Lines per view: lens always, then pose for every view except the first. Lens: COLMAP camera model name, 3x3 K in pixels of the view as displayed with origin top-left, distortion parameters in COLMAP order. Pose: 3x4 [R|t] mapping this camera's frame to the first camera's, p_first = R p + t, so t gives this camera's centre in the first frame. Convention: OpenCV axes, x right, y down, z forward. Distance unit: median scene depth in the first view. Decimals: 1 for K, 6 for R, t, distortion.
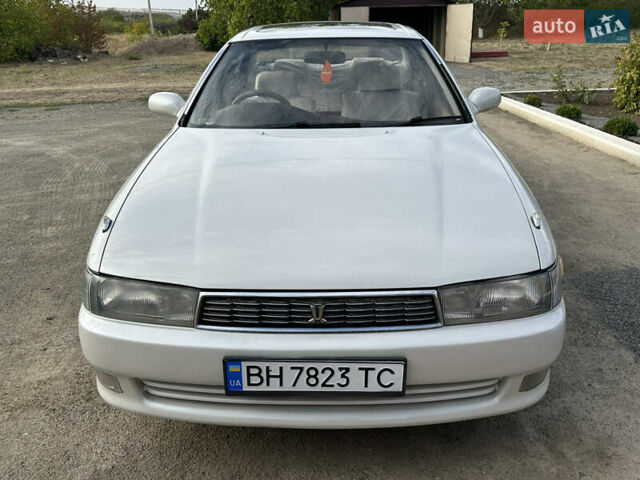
lens RADIAL K [[563.8, 0, 320.0], [0, 563.8, 240.0], [0, 0, 1]] dist [0.124940, -0.216973]
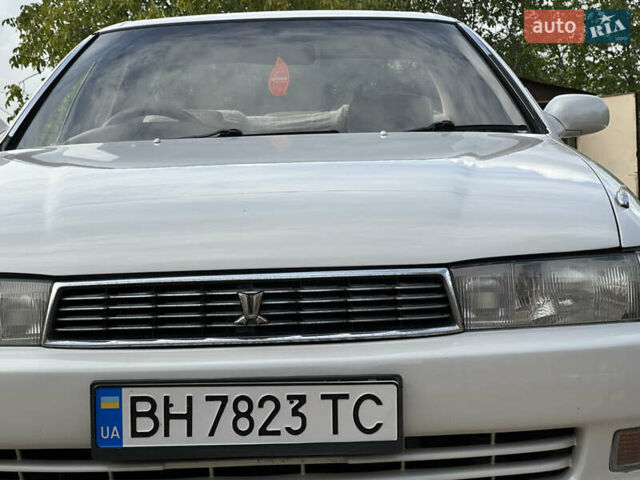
lens RADIAL K [[1488.7, 0, 320.8], [0, 1488.7, 229.4], [0, 0, 1]] dist [0.083669, 1.103586]
pose [[0.999644, -0.016033, 0.021335, 0.036855], [0.022032, 0.946916, -0.320725, 0.552633], [-0.015060, 0.321080, 0.946932, -0.517586]]
